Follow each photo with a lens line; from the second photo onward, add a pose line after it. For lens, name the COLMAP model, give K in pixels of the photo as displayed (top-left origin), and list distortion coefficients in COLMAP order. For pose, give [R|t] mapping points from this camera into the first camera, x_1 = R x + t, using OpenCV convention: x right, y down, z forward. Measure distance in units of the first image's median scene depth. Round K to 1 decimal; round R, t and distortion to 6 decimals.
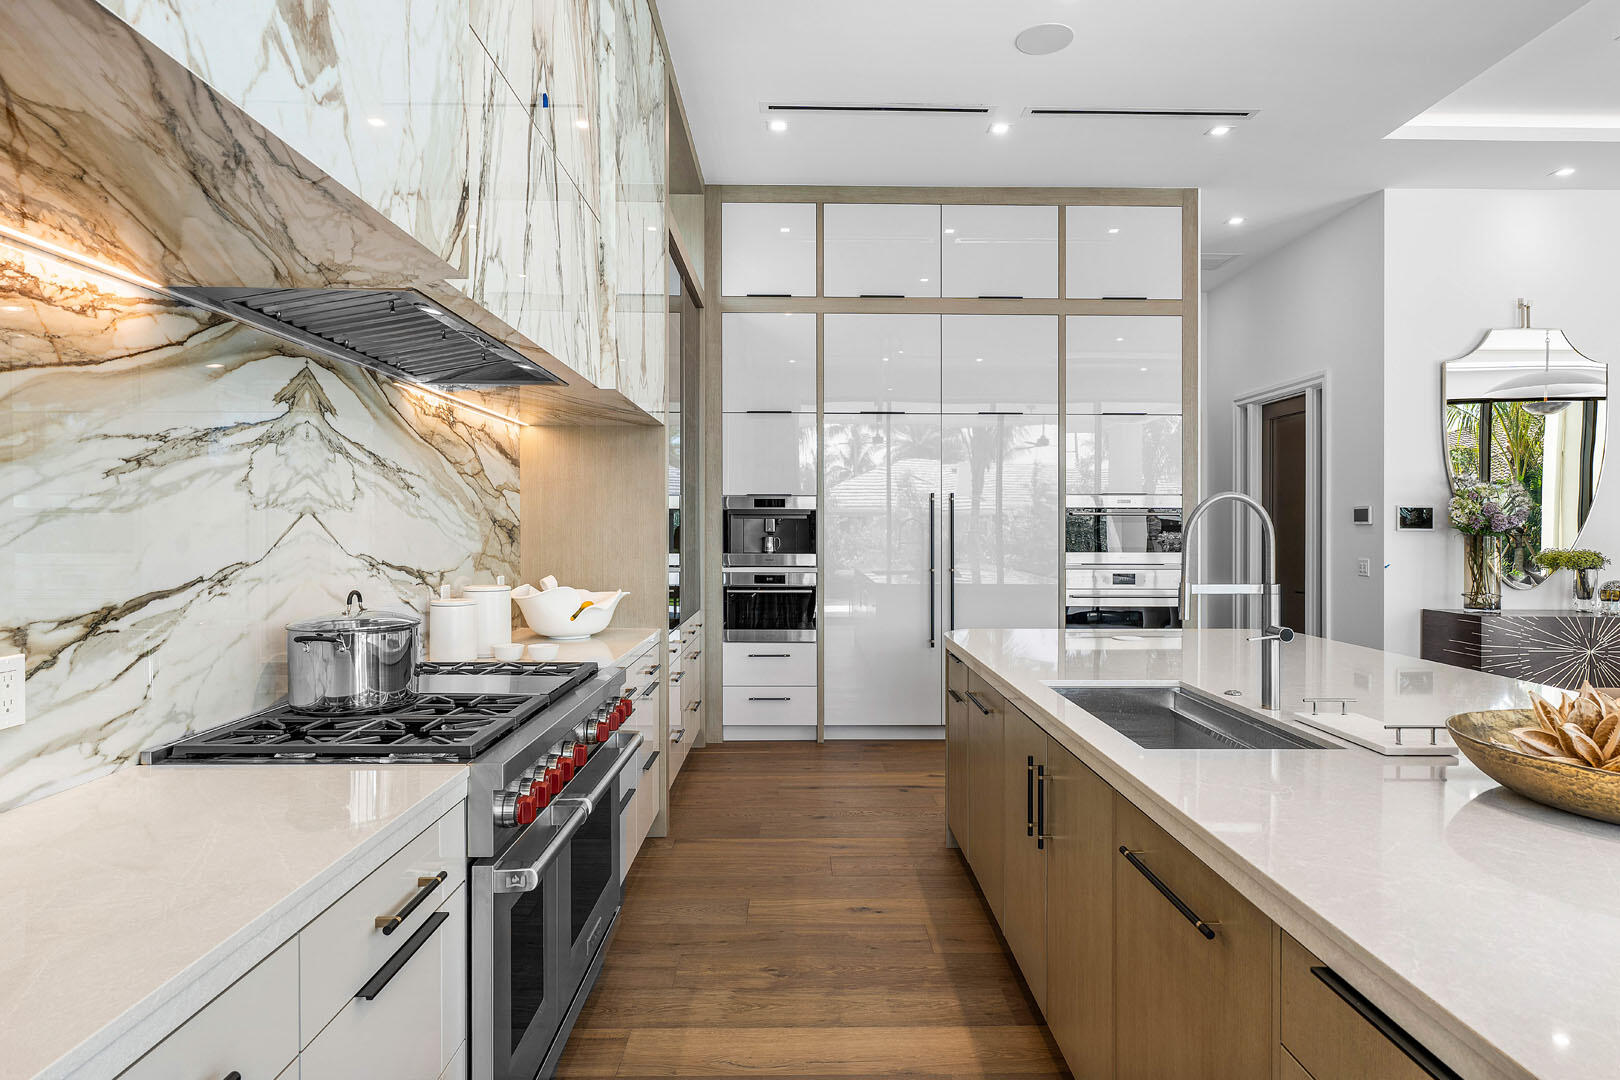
lens RADIAL K [[899.1, 0, 825.4], [0, 899.1, 531.3], [0, 0, 1]] dist [-0.000722, 0.000311]
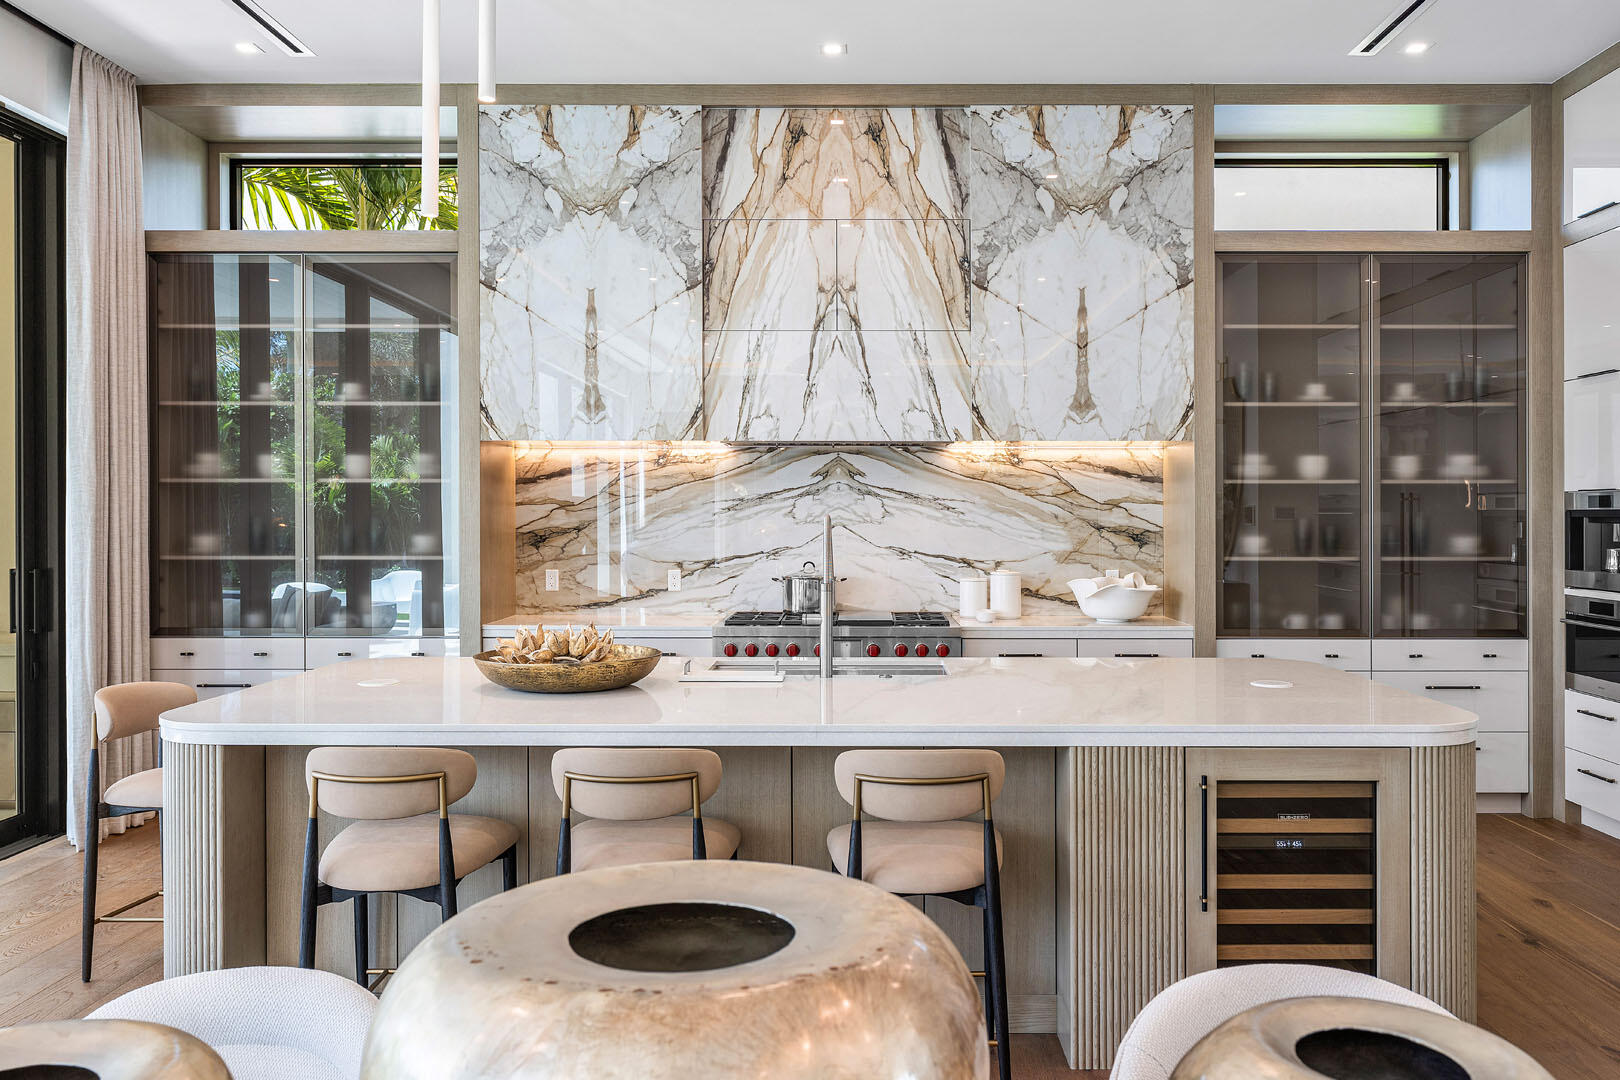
lens RADIAL K [[1291.6, 0, 871.6], [0, 1291.6, 545.7], [0, 0, 1]] dist [0.004542, 0.007902]
pose [[-0.008242, 0.022590, -0.999711, 2.430834], [-0.004931, 0.999732, 0.022631, -0.041425], [0.999954, 0.005116, -0.008129, 1.088356]]
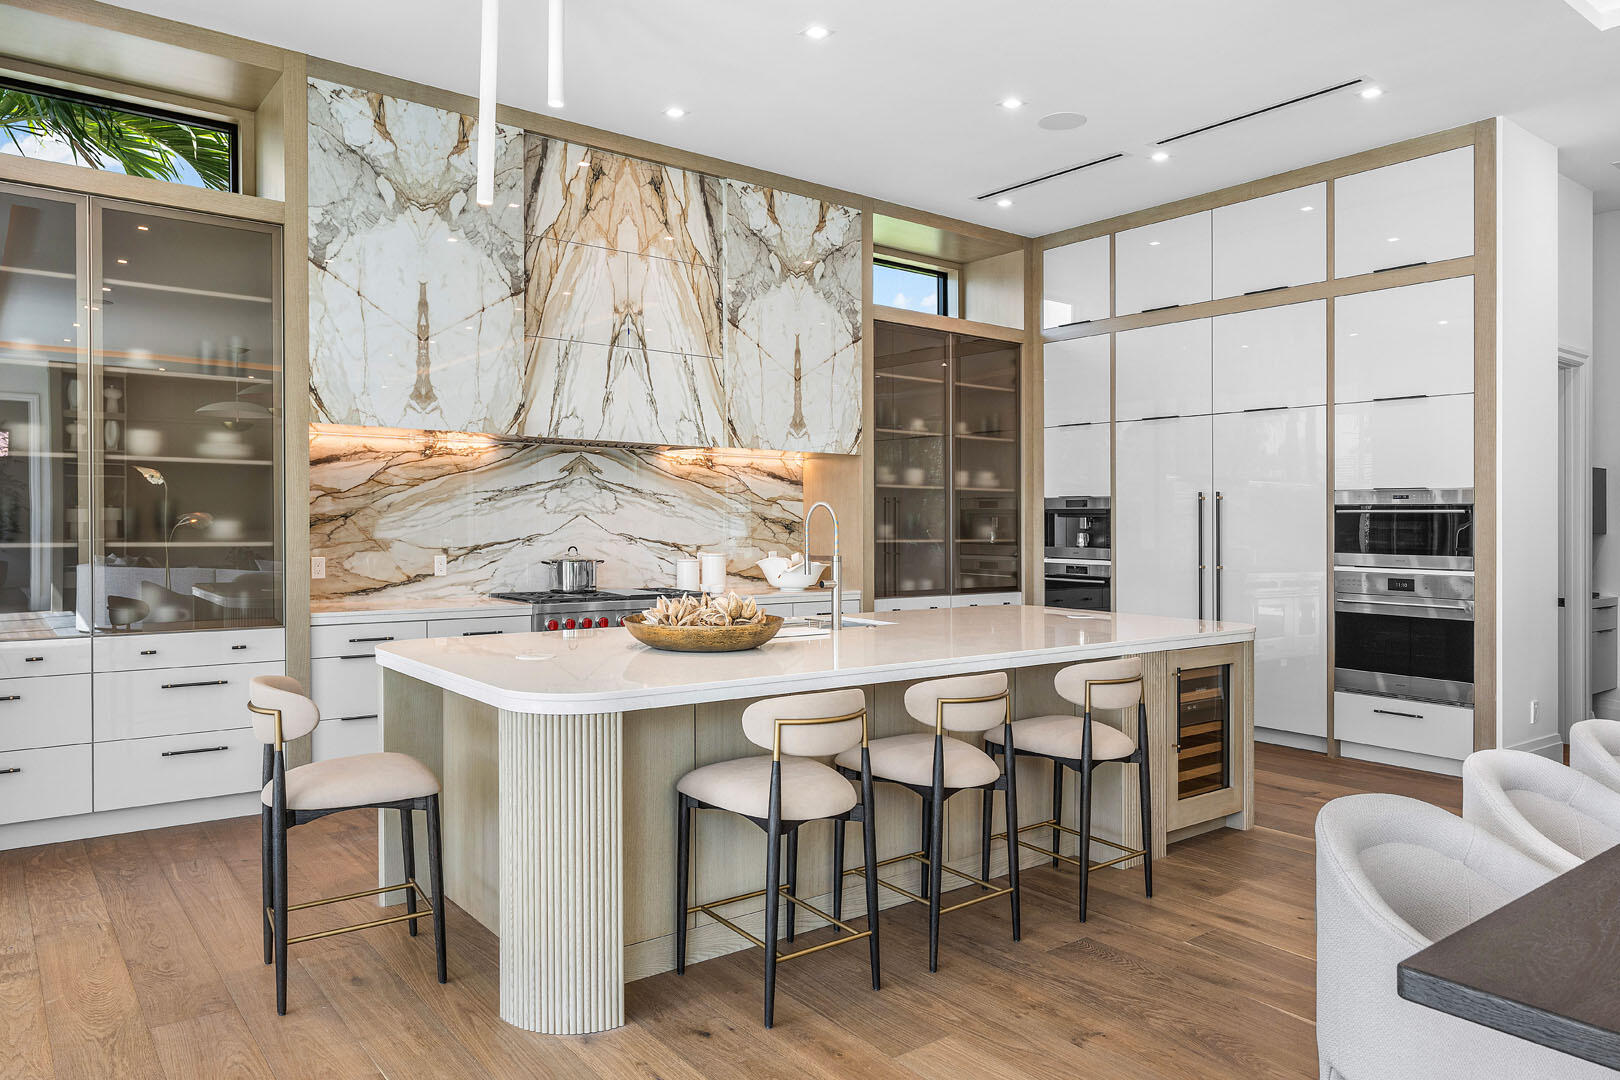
lens RADIAL K [[1069.9, 0, 806.0], [0, 1069.9, 552.7], [0, 0, 1]] dist [-0.004093, 0.001390]
pose [[0.601054, 0.025128, -0.798813, 2.078408], [-0.010022, 0.999664, 0.023905, 0.005405], [0.799145, -0.006363, 0.601104, -0.252261]]
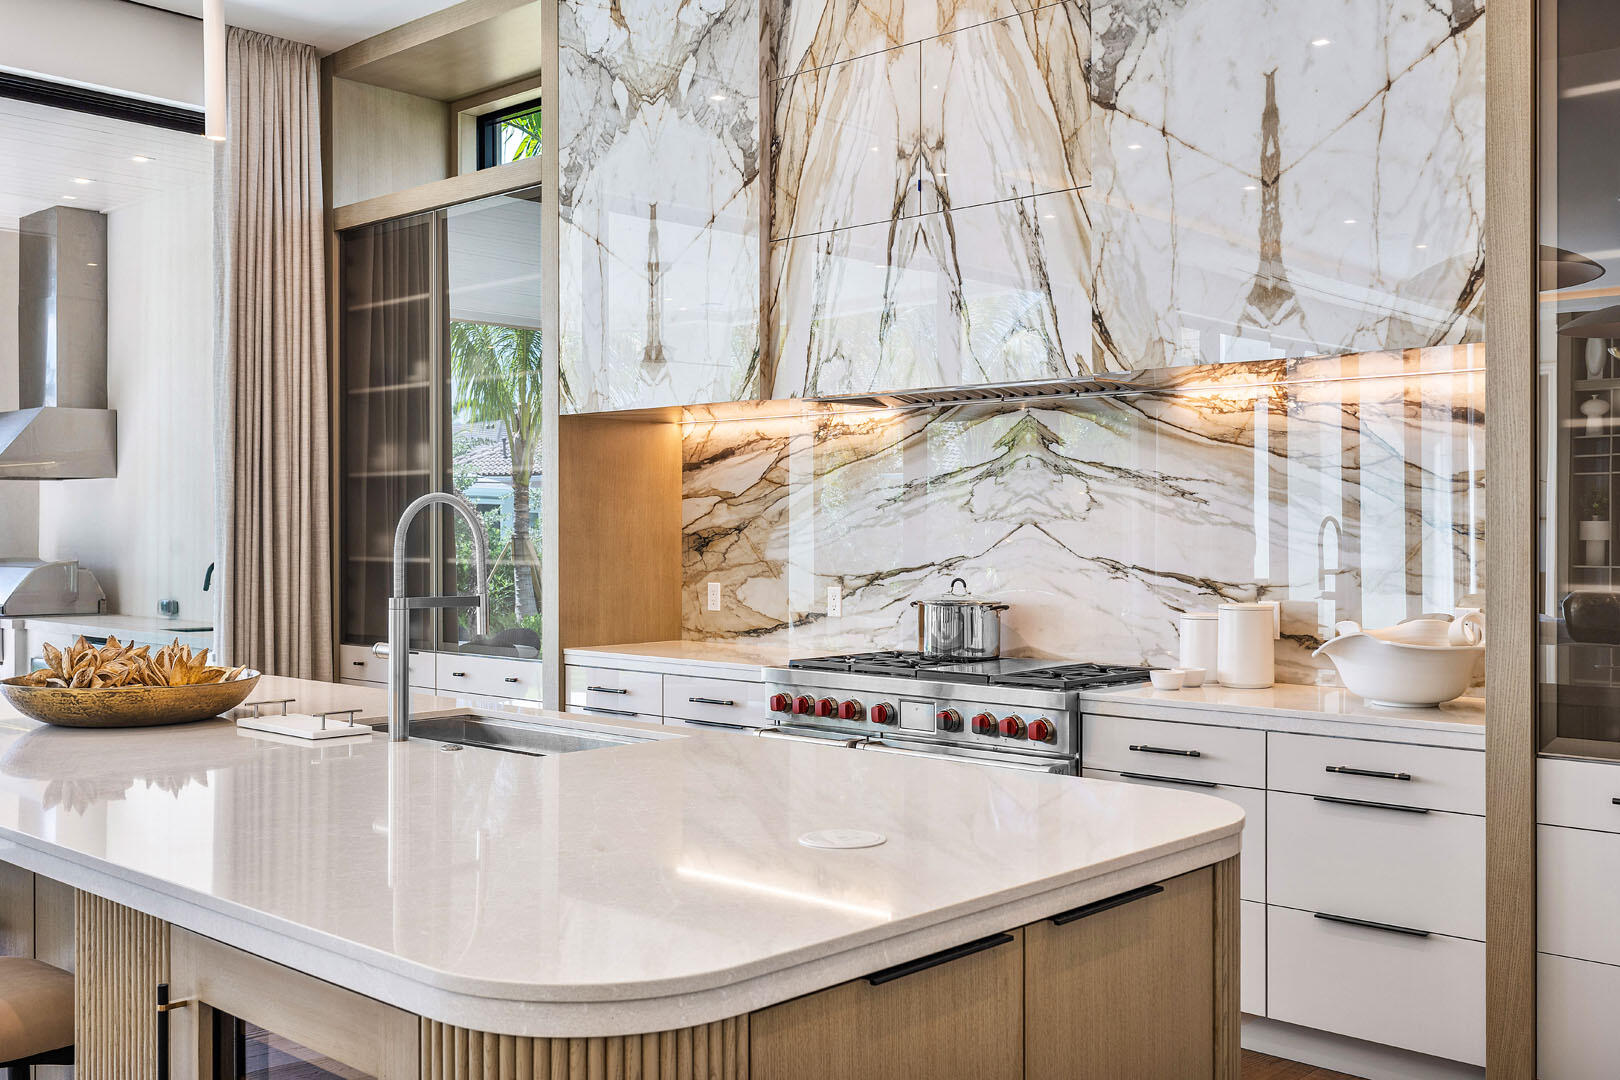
lens RADIAL K [[1576.3, 0, 832.5], [0, 1576.3, 567.6], [0, 0, 1]] dist [0.003793, 0.000000]
pose [[-0.686286, 0.014093, -0.727195, 1.322917], [-0.005318, 0.999688, 0.024393, -0.010158], [0.727312, 0.020608, -0.685997, 2.374733]]
